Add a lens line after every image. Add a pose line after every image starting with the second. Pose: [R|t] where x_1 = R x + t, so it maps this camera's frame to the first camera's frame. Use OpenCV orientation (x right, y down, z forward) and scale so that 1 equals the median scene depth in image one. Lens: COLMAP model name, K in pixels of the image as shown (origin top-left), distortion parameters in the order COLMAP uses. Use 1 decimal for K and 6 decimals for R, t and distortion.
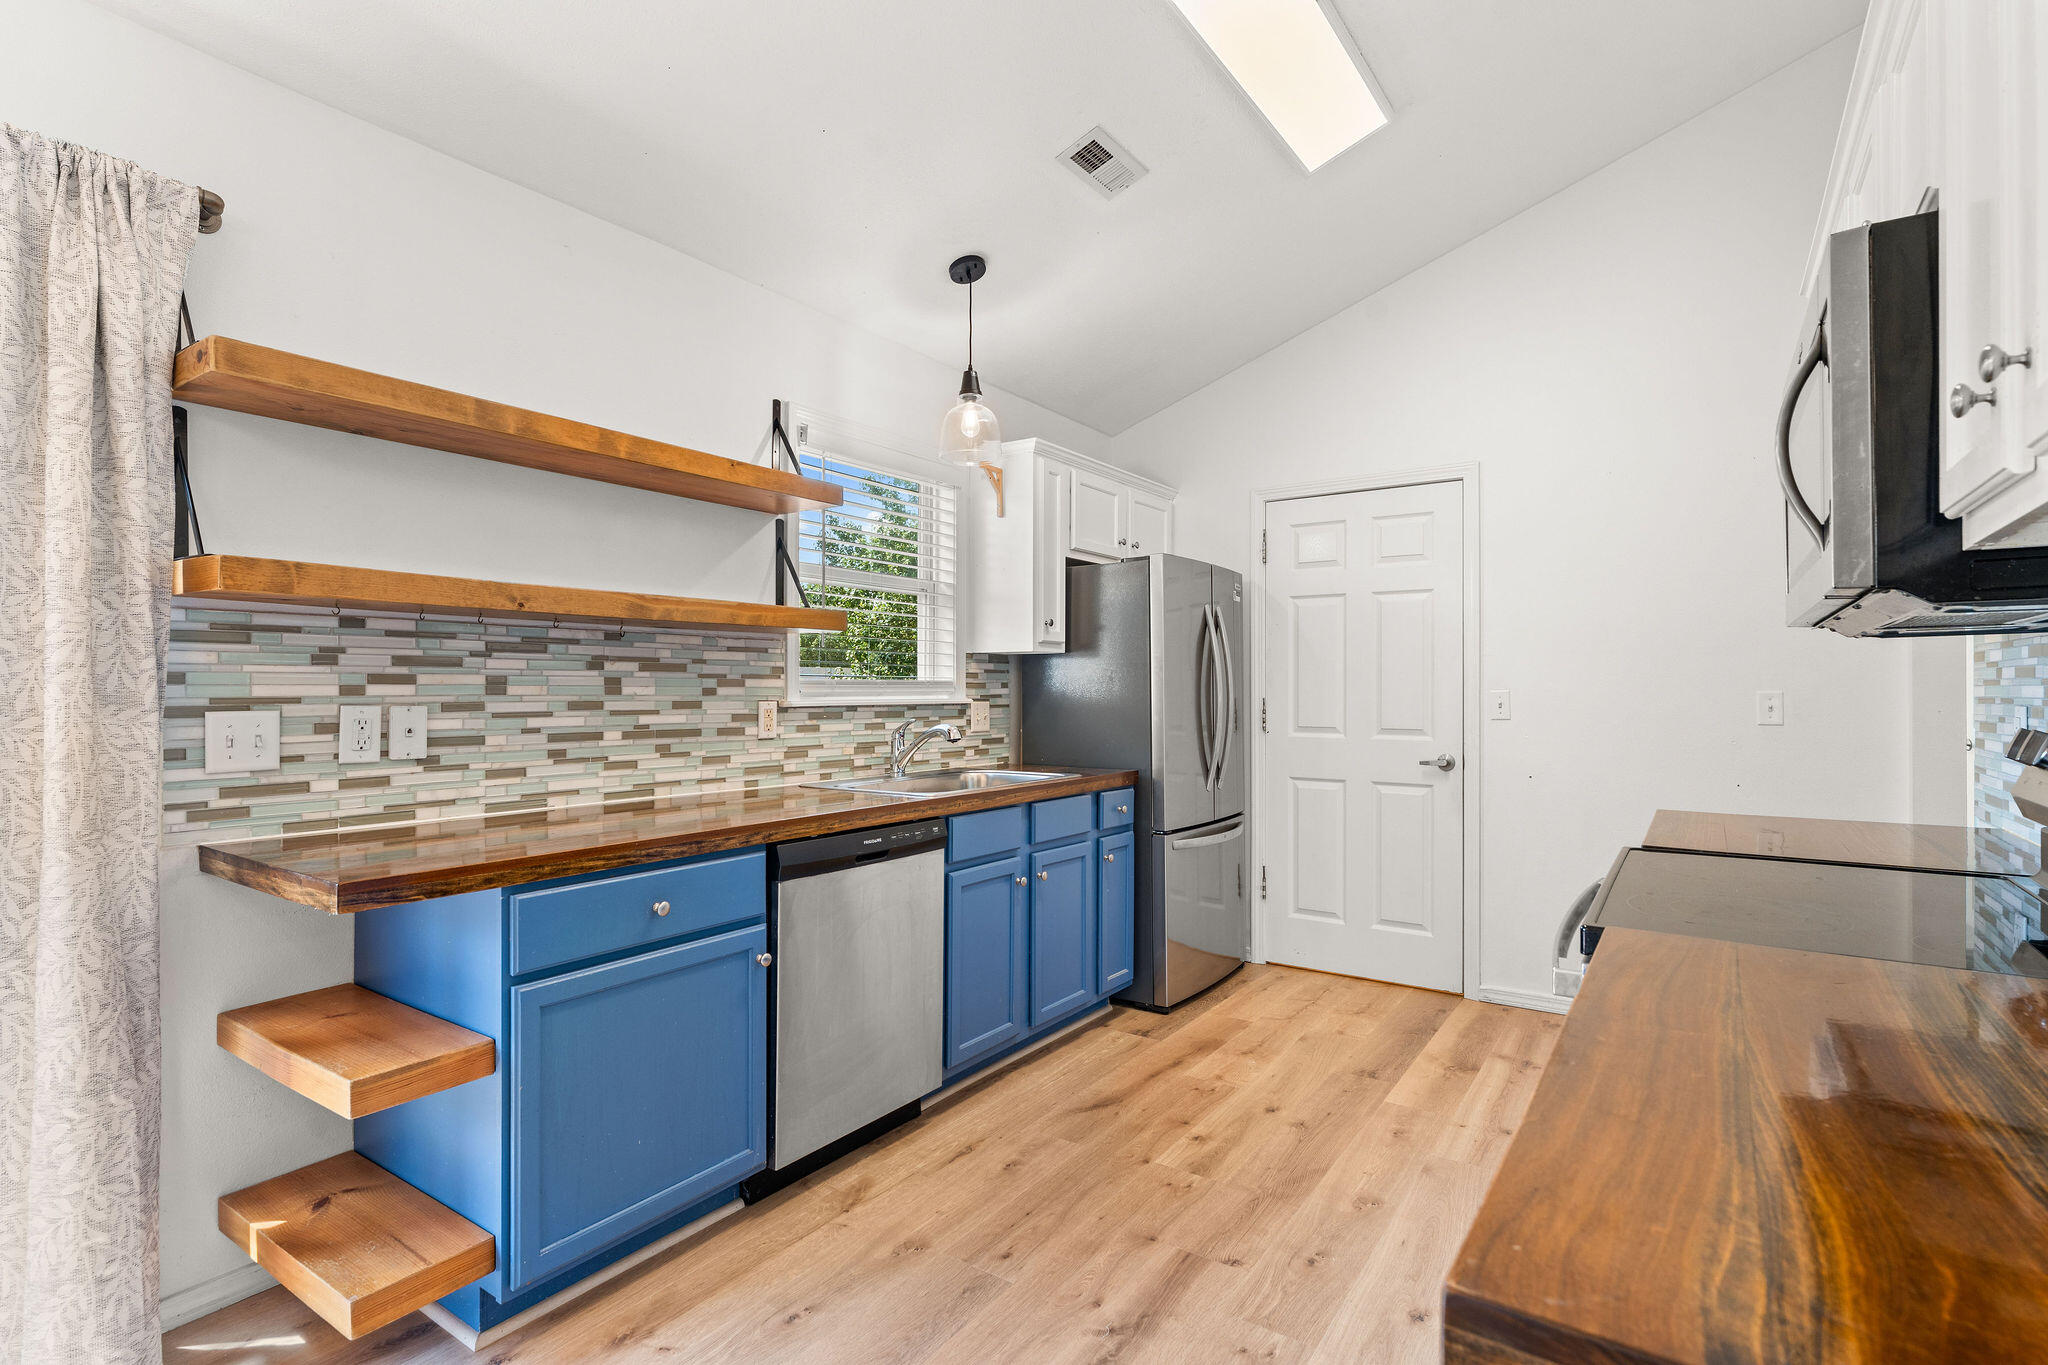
lens RADIAL K [[986.4, 0, 1019.8], [0, 986.4, 684.9], [0, 0, 1]] dist [0.000591, -0.002306]
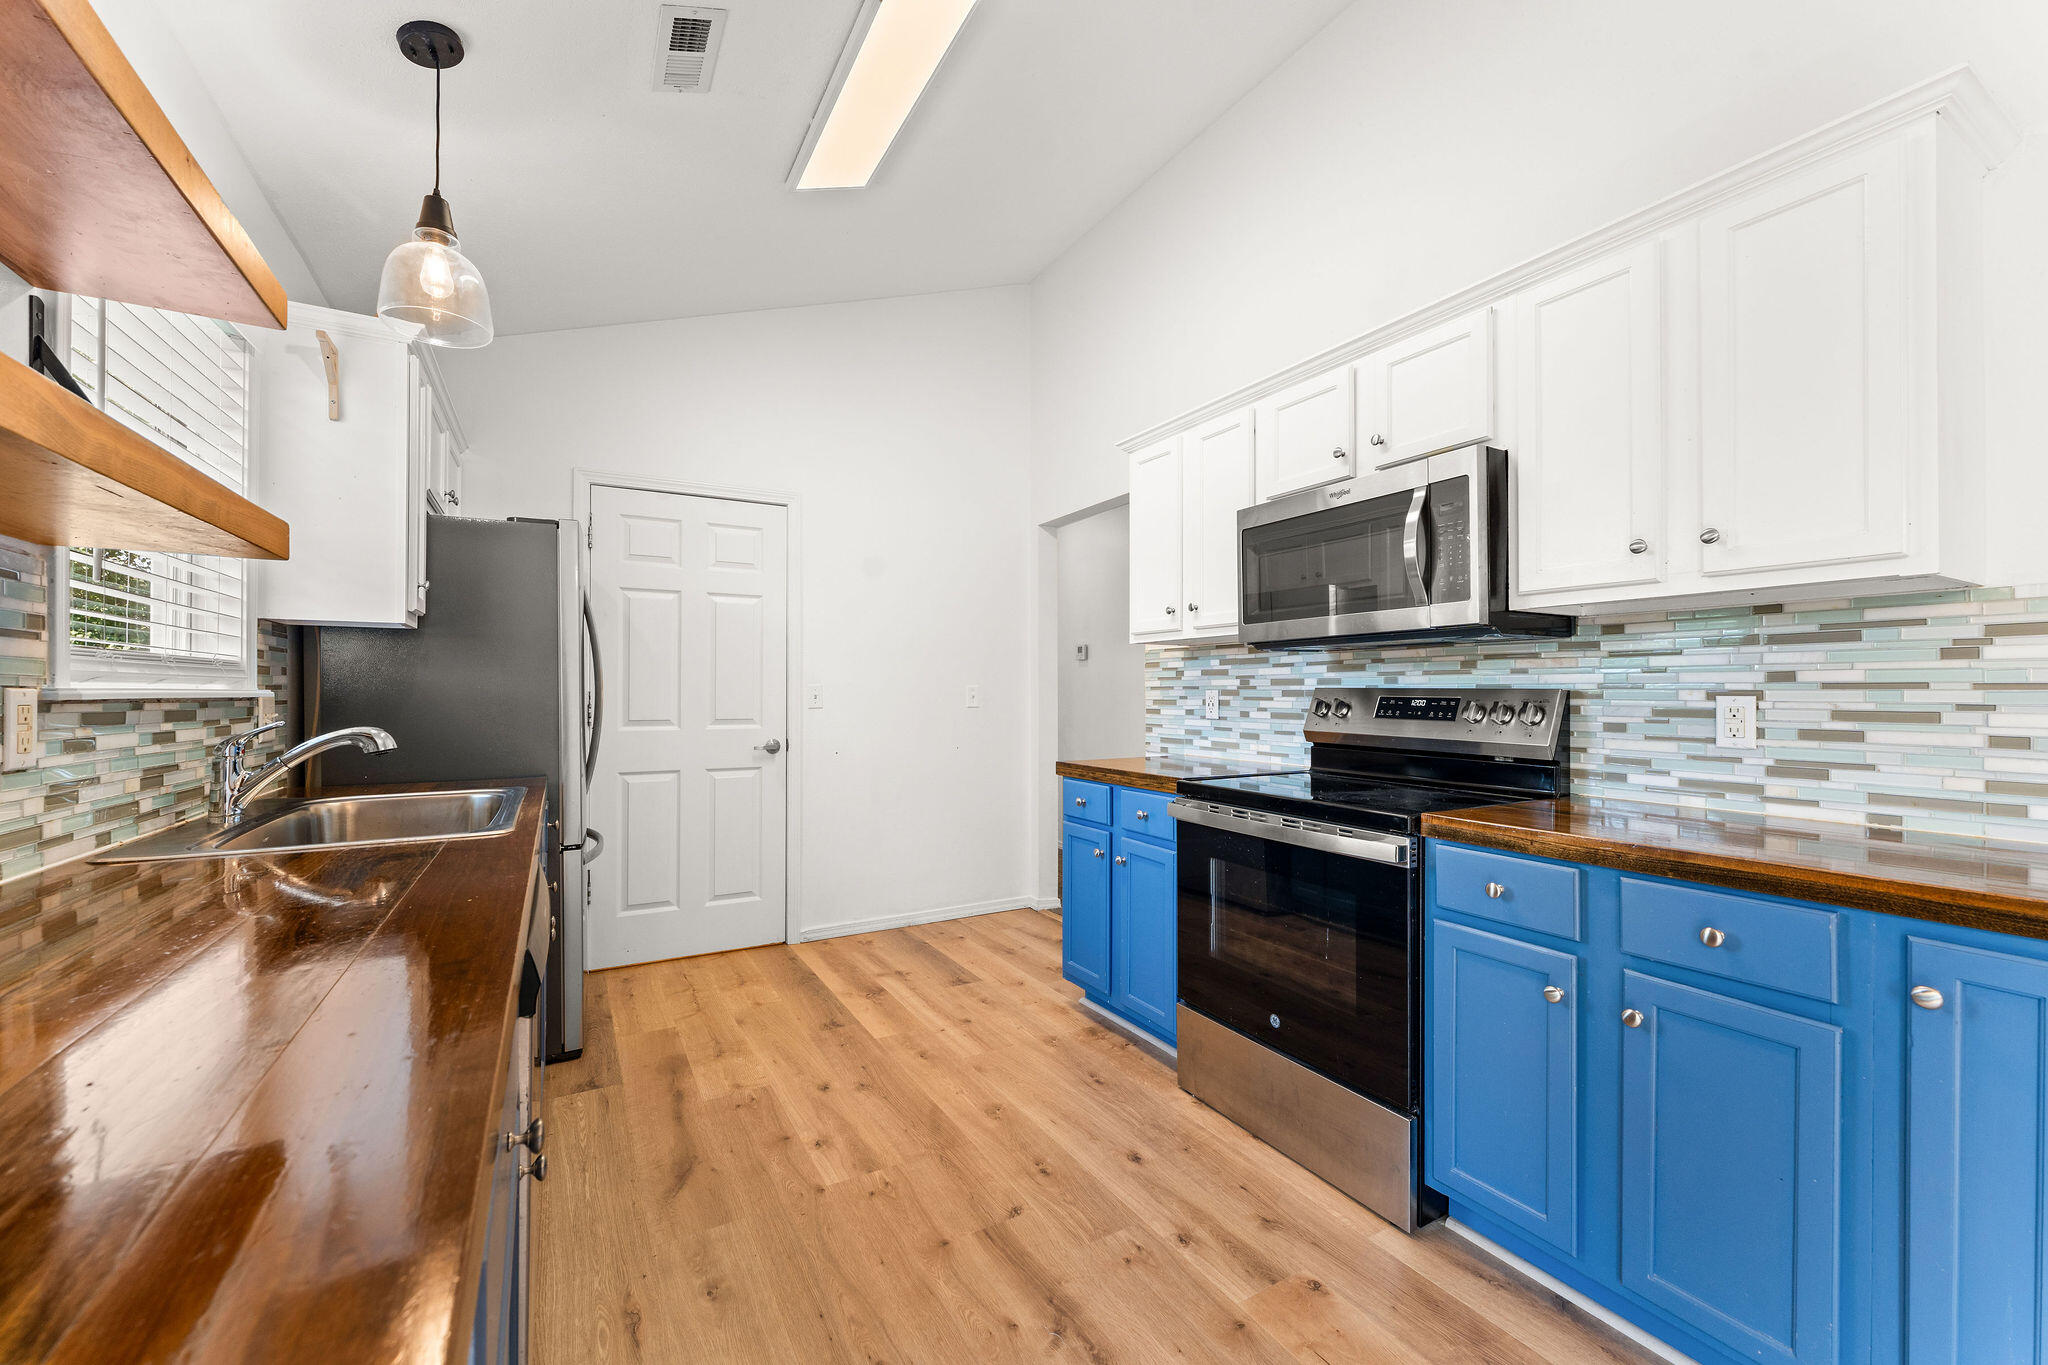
lens RADIAL K [[812.3, 0, 1018.4], [0, 812.3, 687.9], [0, 0, 1]] dist [0.000649, -0.000461]
pose [[0.431844, 0.005104, 0.901934, -0.449318], [-0.003975, 0.999985, -0.003756, 0.018321], [-0.901940, -0.001963, 0.431858, 0.482293]]
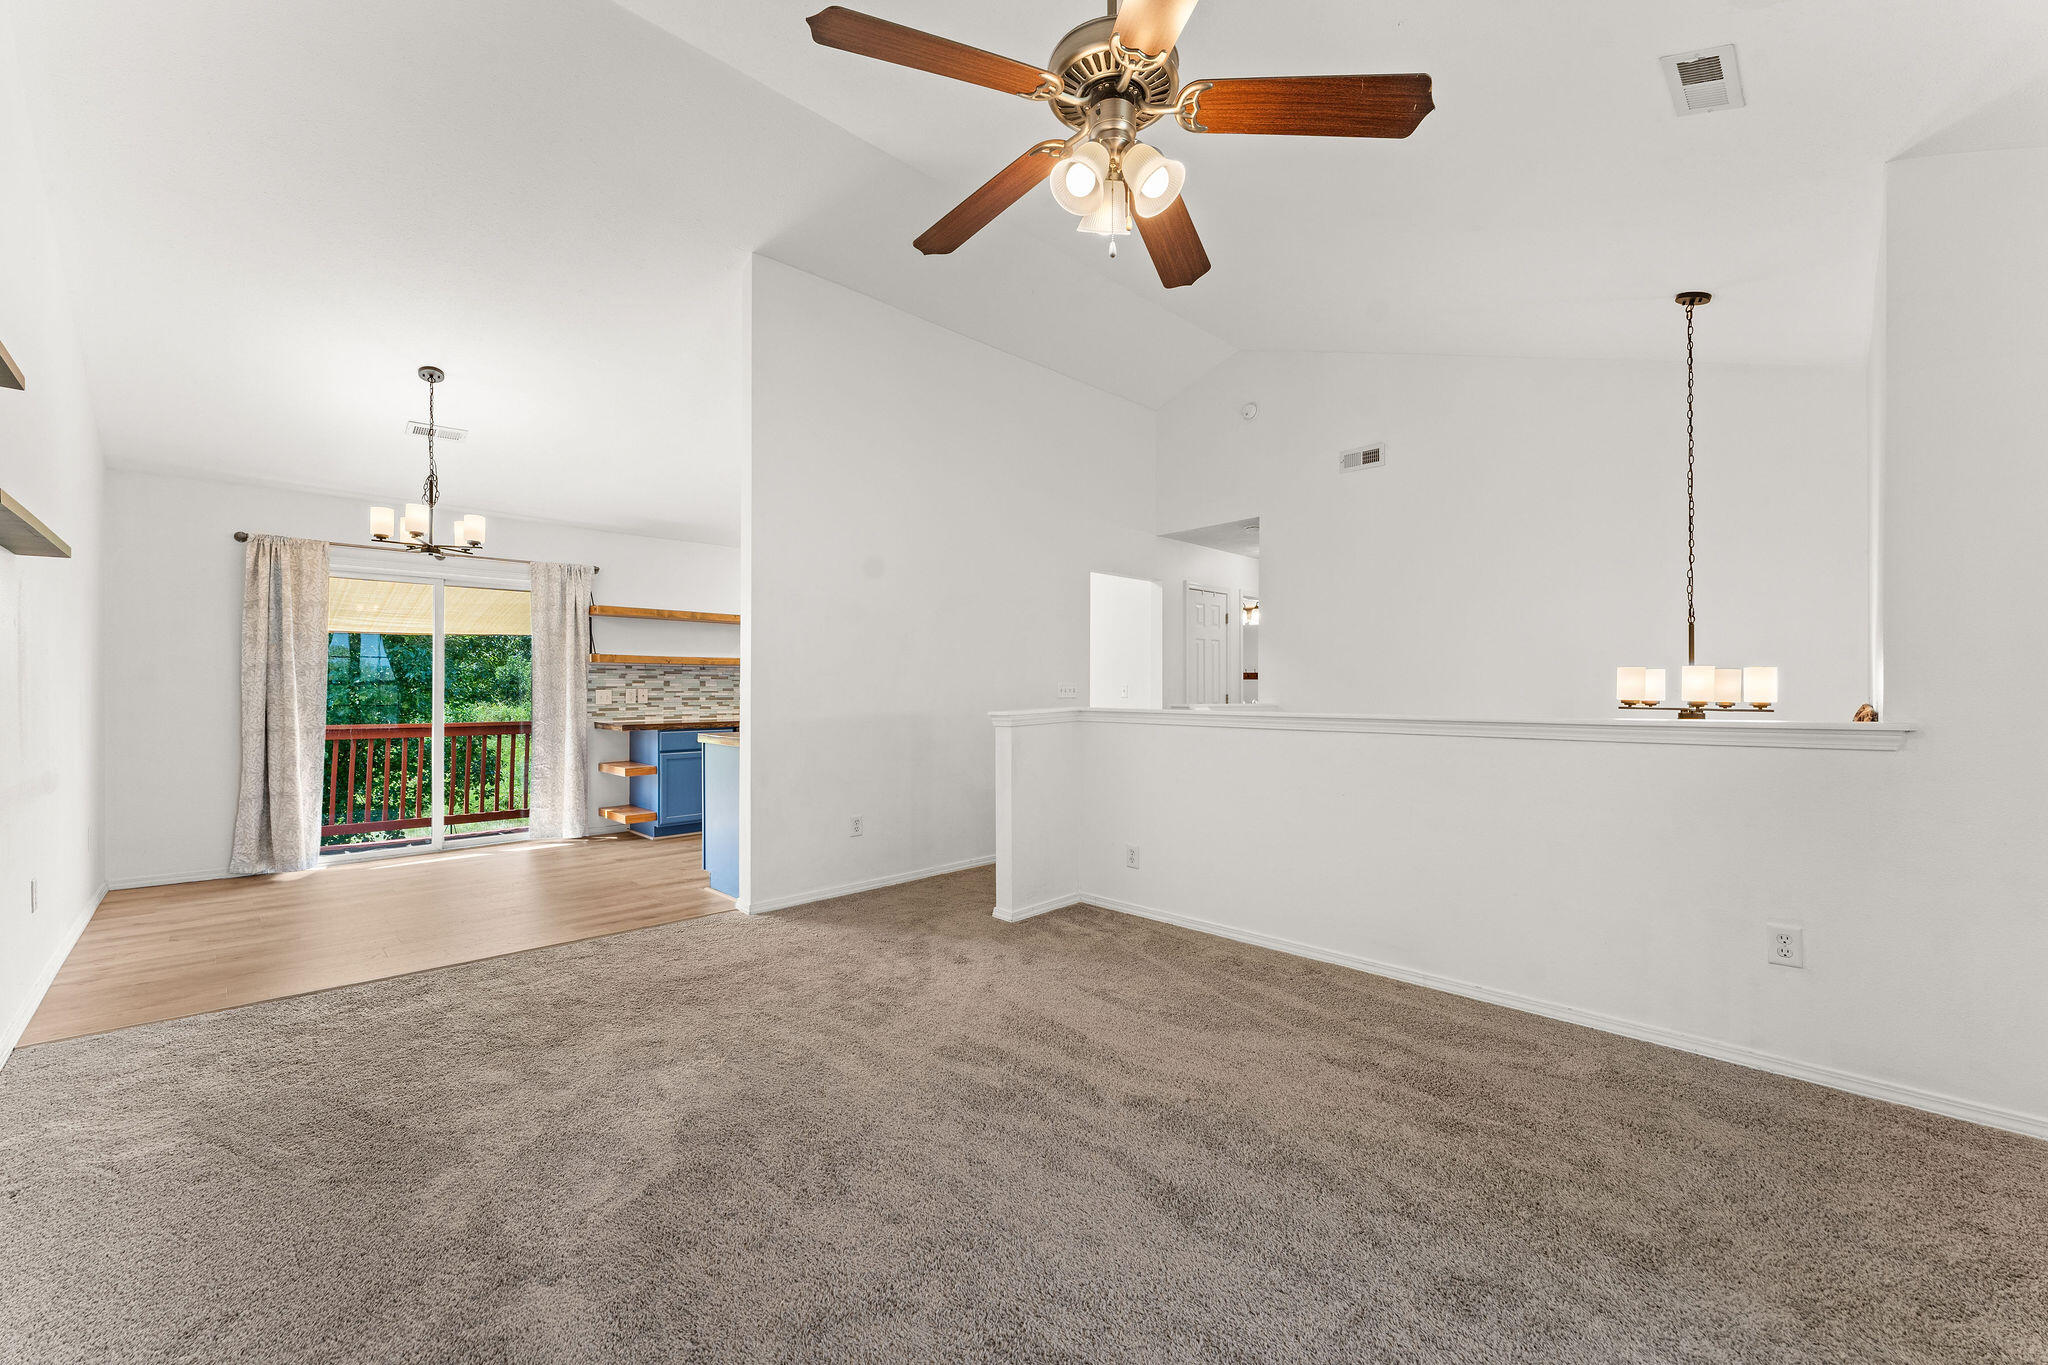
lens RADIAL K [[812.3, 0, 1015.6], [0, 812.3, 686.3], [0, 0, 1]] dist [0.000649, -0.000461]
pose [[0.982522, -0.002709, -0.186127, 1.098731], [0.002919, 0.999995, 0.000855, 0.010509], [0.186124, -0.001383, 0.982525, -1.443442]]
